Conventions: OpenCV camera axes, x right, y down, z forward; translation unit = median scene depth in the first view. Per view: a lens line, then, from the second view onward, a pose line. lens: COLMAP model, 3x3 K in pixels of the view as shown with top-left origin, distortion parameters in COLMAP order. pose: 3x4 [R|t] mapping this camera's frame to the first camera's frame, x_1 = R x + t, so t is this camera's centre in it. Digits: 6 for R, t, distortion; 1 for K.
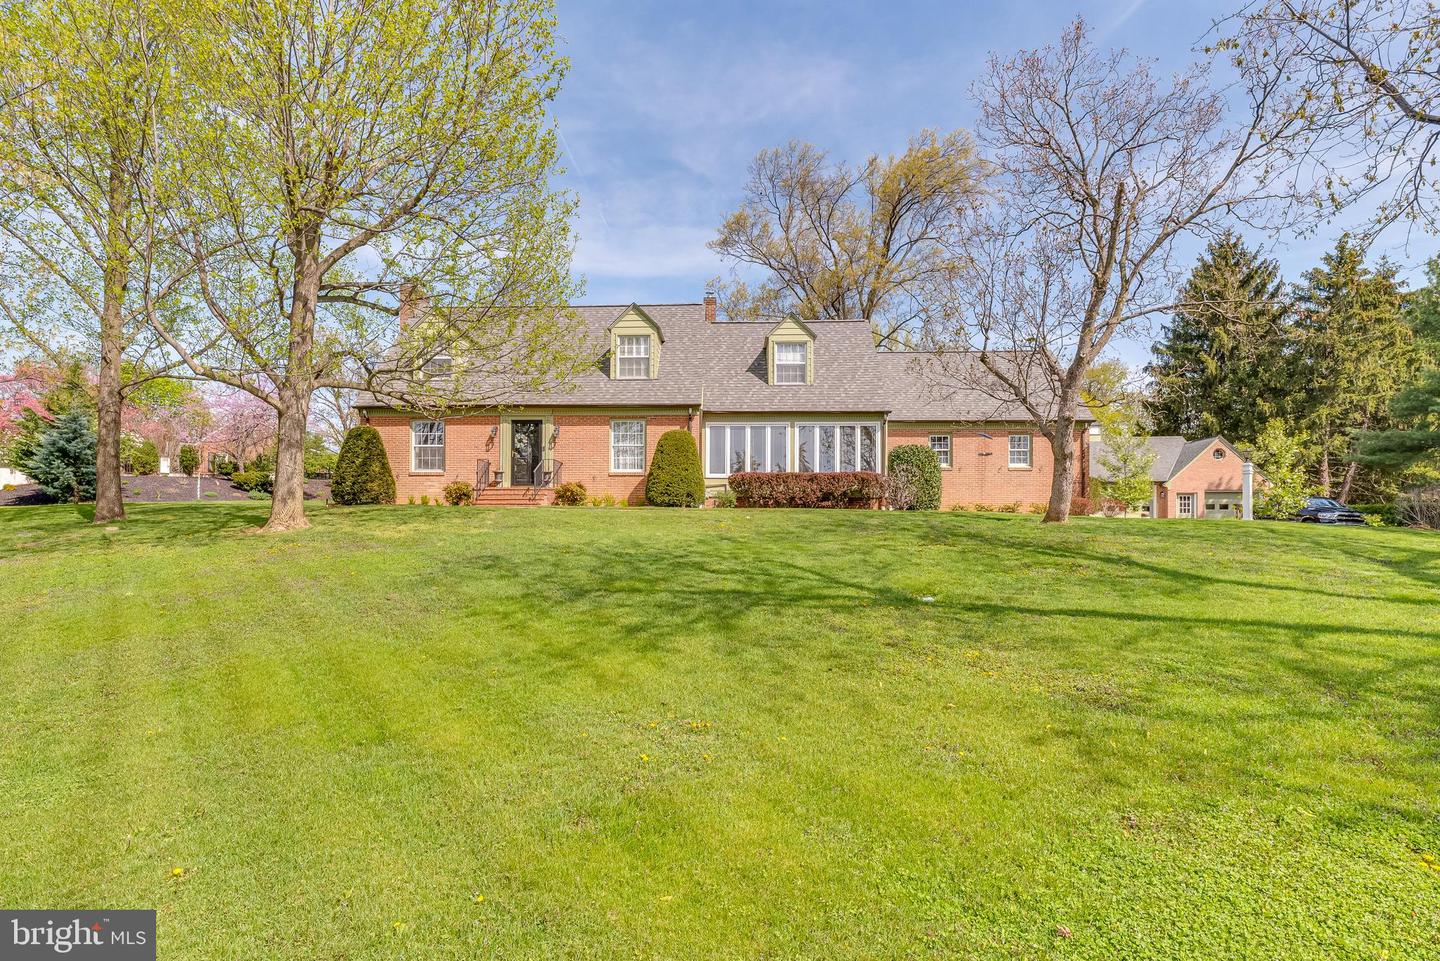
lens RADIAL K [[696.3, 0, 683.5], [0, 696.3, 502.4], [0, 0, 1]] dist [0.004047, -0.000205]
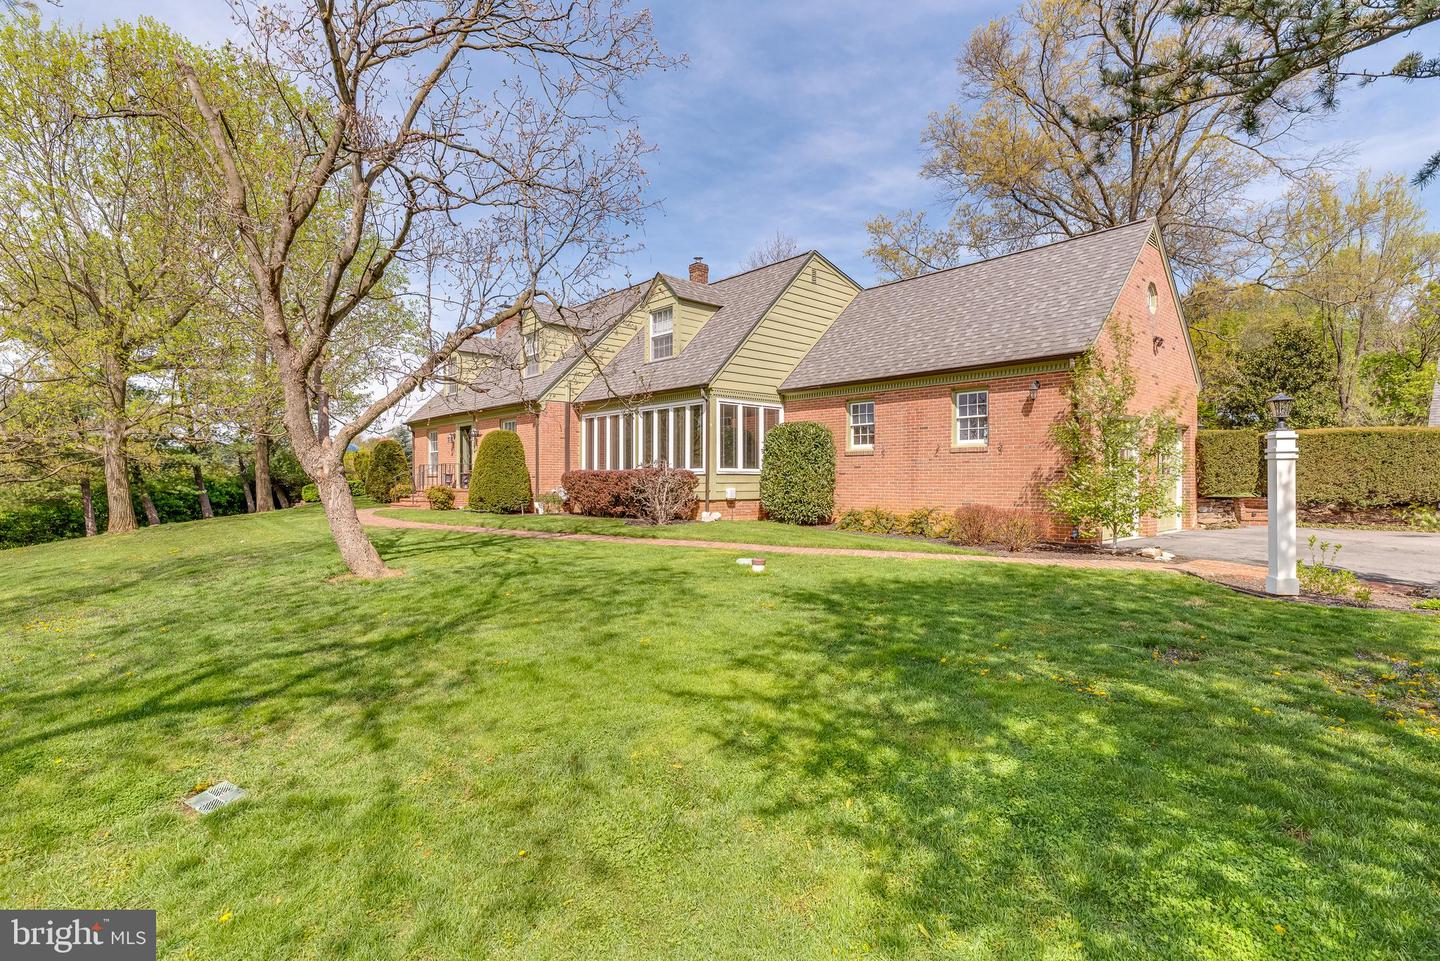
lens RADIAL K [[696.3, 0, 743.2], [0, 696.3, 478.3], [0, 0, 1]] dist [0.004047, -0.000205]
pose [[0.746482, -0.016000, -0.665214, 0.798654], [0.024273, 0.999700, 0.003194, -0.031720], [0.664963, -0.018531, 0.746646, 0.467716]]
